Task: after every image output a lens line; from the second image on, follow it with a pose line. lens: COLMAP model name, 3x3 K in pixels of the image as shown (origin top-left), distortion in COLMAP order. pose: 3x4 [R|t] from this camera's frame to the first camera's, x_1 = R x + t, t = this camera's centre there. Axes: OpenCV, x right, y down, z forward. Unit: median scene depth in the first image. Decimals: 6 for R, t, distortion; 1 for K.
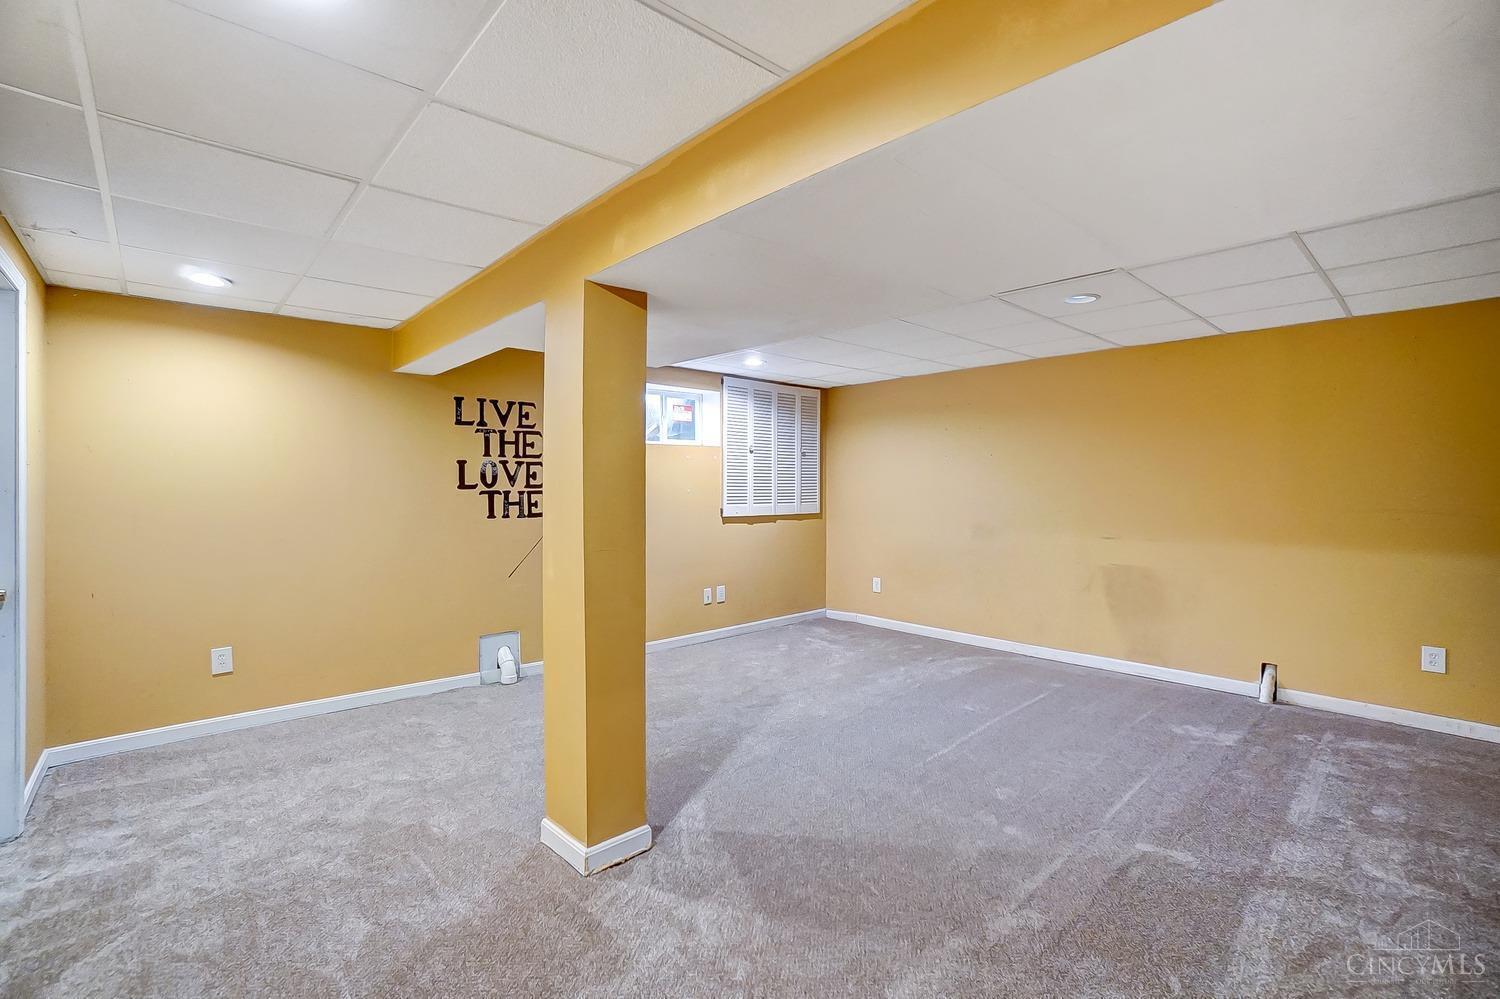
lens RADIAL K [[676.0, 0, 748.4], [0, 676.0, 490.9], [0, 0, 1]] dist [-0.000495, 0.000272]
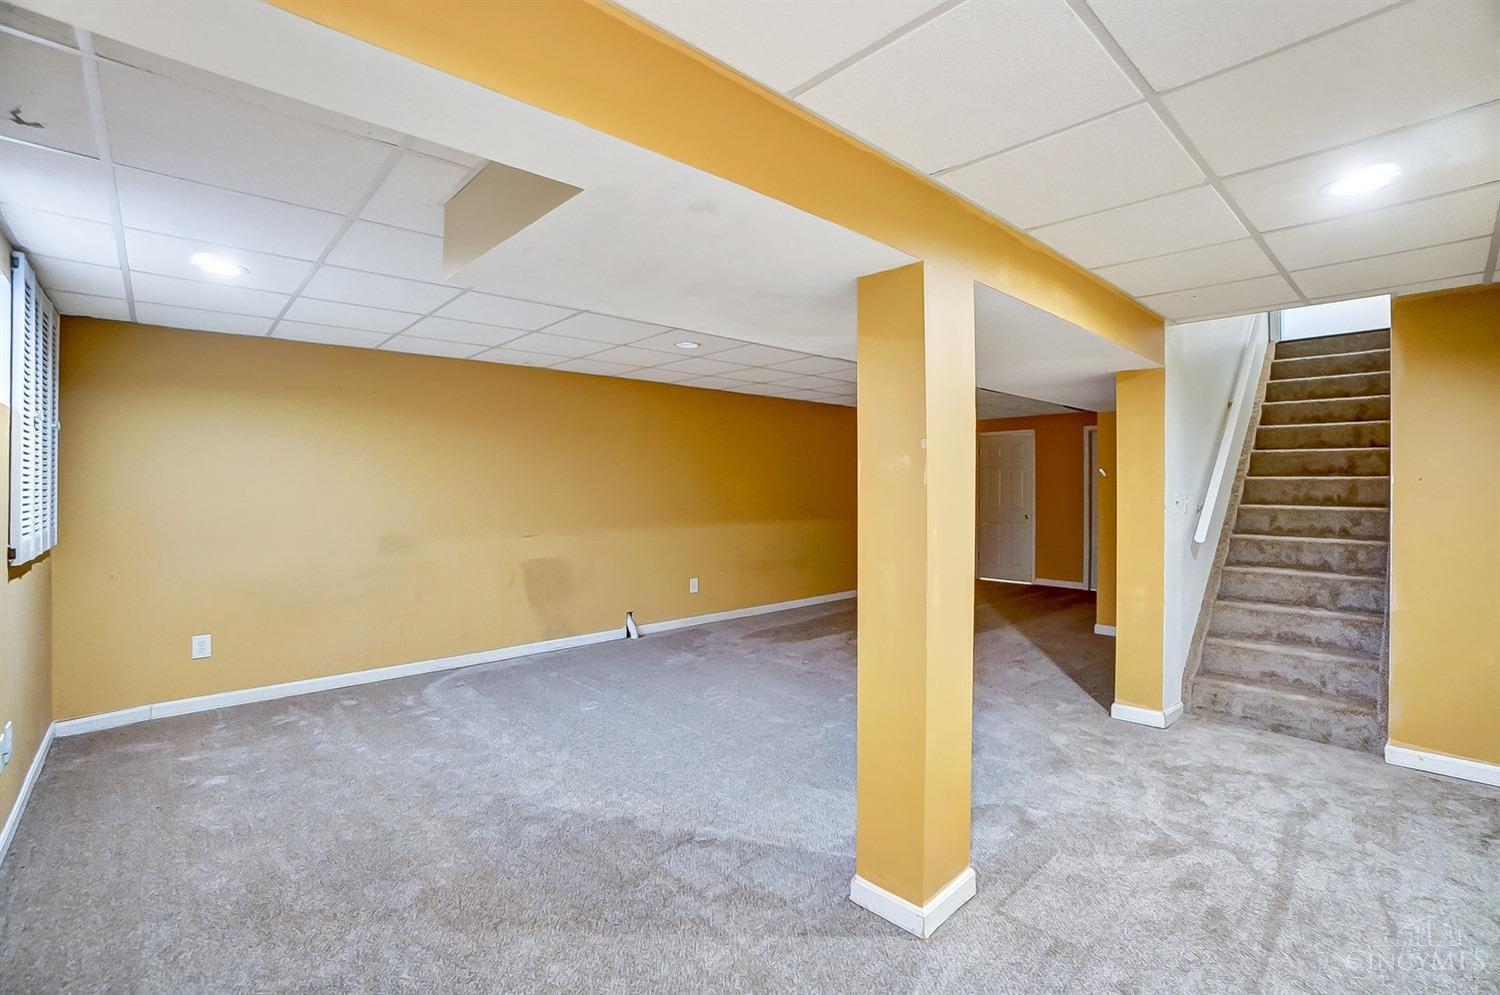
lens RADIAL K [[685.2, 0, 750.9], [0, 685.2, 490.2], [0, 0, 1]] dist [-0.034699, 0.017590]
pose [[-0.007304, -0.001045, 0.999973, -0.610681], [0.010400, 0.999945, 0.001121, -0.004570], [-0.999919, 0.010408, -0.007293, 0.663701]]
